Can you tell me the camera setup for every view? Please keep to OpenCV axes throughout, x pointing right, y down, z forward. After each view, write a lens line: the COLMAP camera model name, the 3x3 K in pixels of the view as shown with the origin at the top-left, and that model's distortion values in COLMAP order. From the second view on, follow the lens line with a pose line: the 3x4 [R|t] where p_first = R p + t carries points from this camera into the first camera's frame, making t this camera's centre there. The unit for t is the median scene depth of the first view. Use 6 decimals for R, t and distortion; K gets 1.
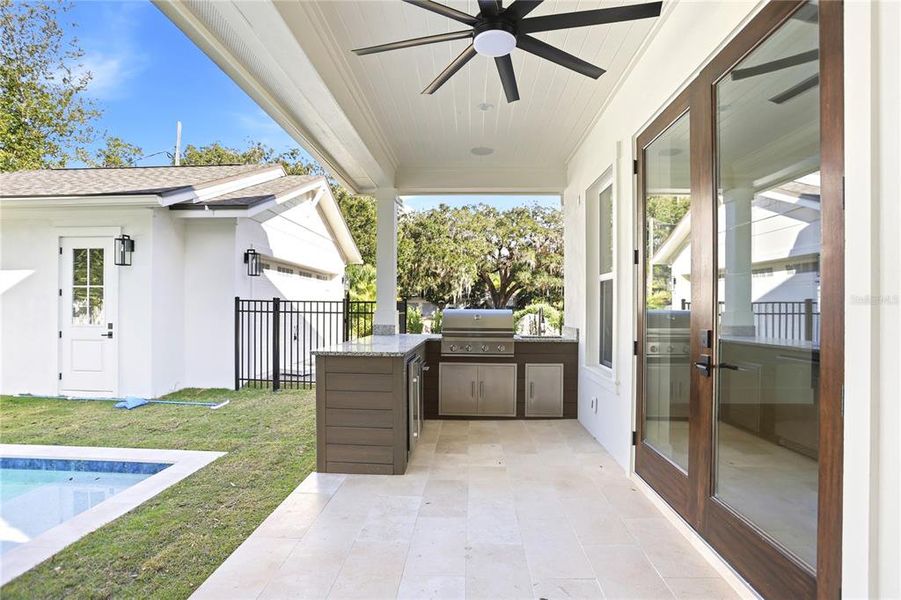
lens RADIAL K [[470.6, 0, 450.3], [0, 470.6, 303.3], [0, 0, 1]] dist [0.005938, 0.005093]
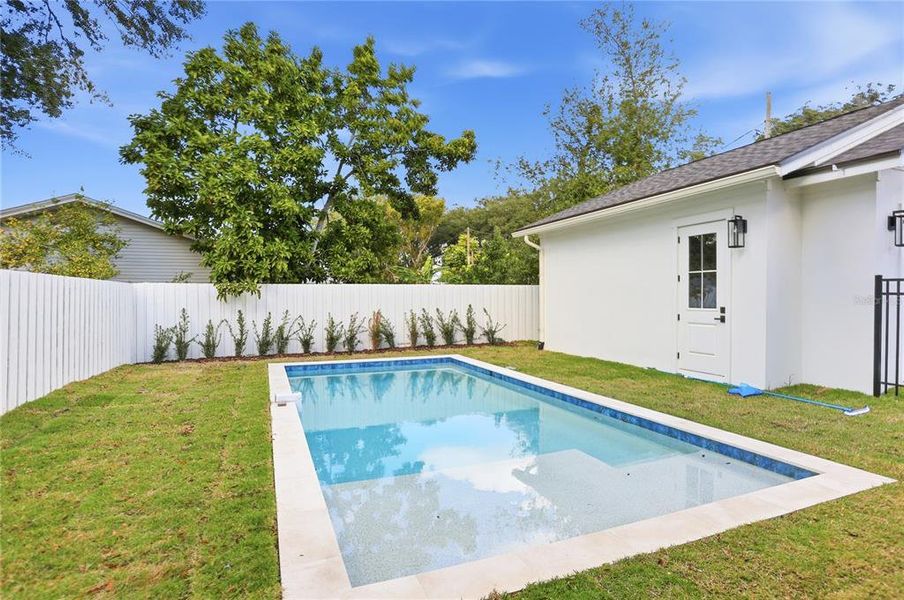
lens RADIAL K [[472.1, 0, 458.4], [0, 472.1, 299.6], [0, 0, 1]] dist [0.005938, 0.005093]
pose [[0.489831, -0.004763, -0.871805, -0.123360], [0.014867, 0.999885, 0.002890, 0.014915], [0.871691, -0.014377, 0.489845, 0.026222]]
